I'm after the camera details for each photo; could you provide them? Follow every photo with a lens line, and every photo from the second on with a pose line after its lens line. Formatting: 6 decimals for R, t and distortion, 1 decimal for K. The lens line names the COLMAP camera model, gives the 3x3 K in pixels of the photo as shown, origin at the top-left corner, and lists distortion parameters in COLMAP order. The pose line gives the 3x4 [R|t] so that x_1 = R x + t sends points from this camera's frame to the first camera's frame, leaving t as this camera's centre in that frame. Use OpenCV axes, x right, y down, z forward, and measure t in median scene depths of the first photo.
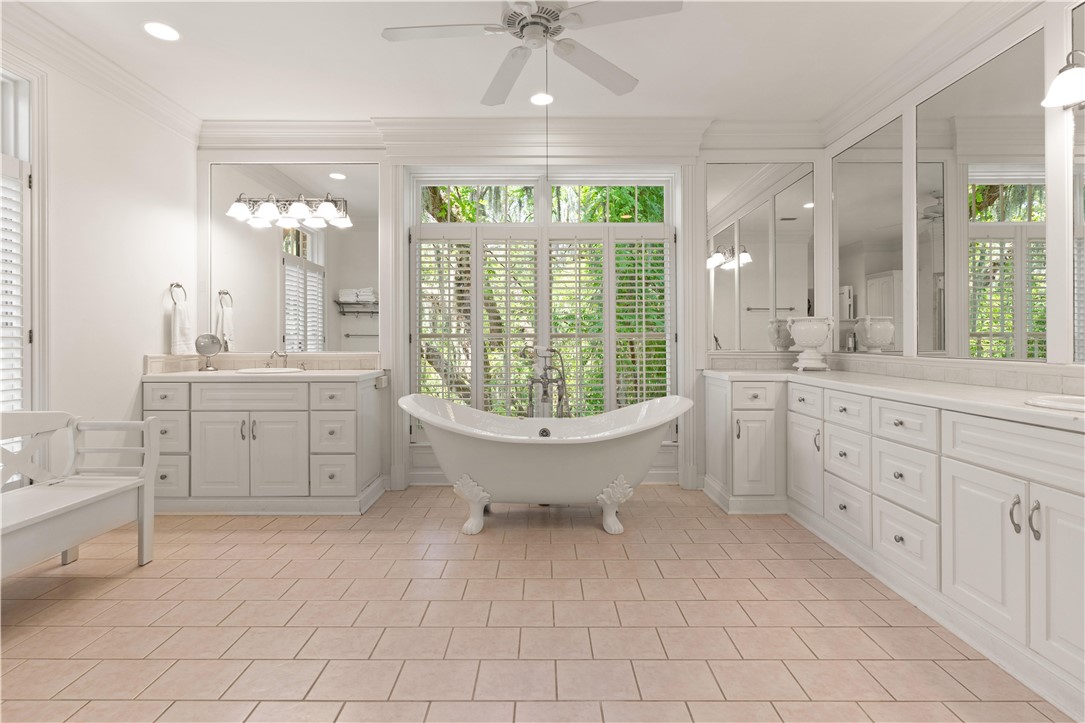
lens RADIAL K [[534.3, 0, 542.9], [0, 534.3, 338.8], [0, 0, 1]] dist [0.001023, 0.000337]
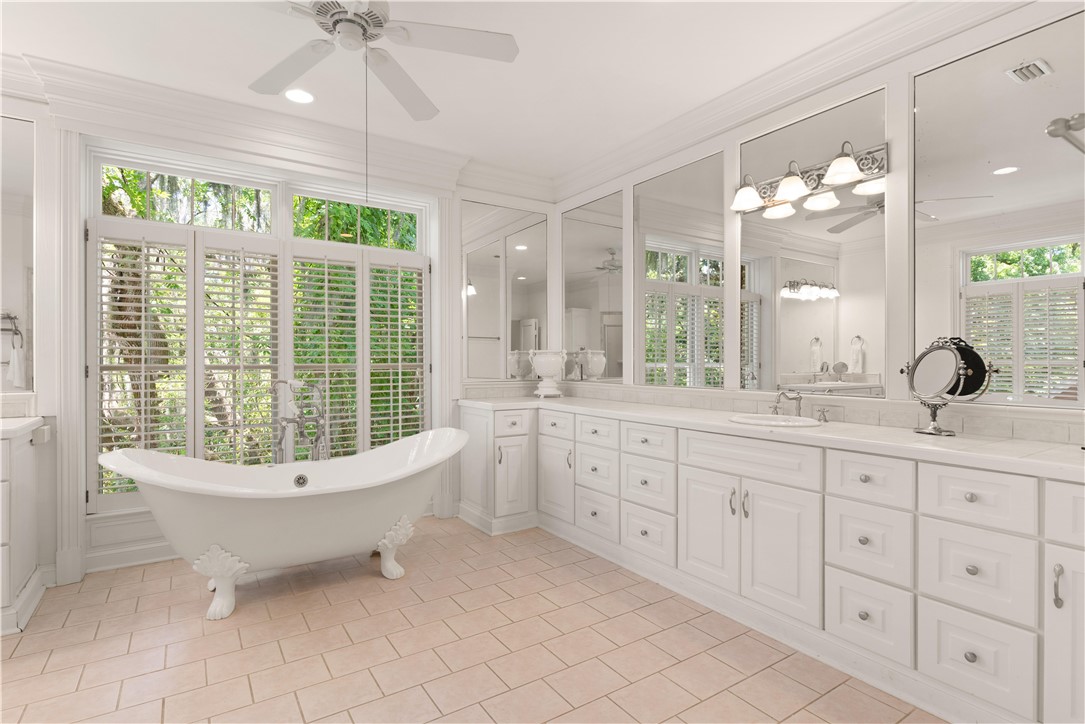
lens RADIAL K [[537.0, 0, 542.5], [0, 537.0, 362.0], [0, 0, 1]] dist [-0.001927, 0.000595]
pose [[0.834924, 0.000936, 0.550365, -0.169566], [-0.001978, 0.999997, 0.001300, -0.020791], [-0.550362, -0.002174, 0.834923, 0.060123]]
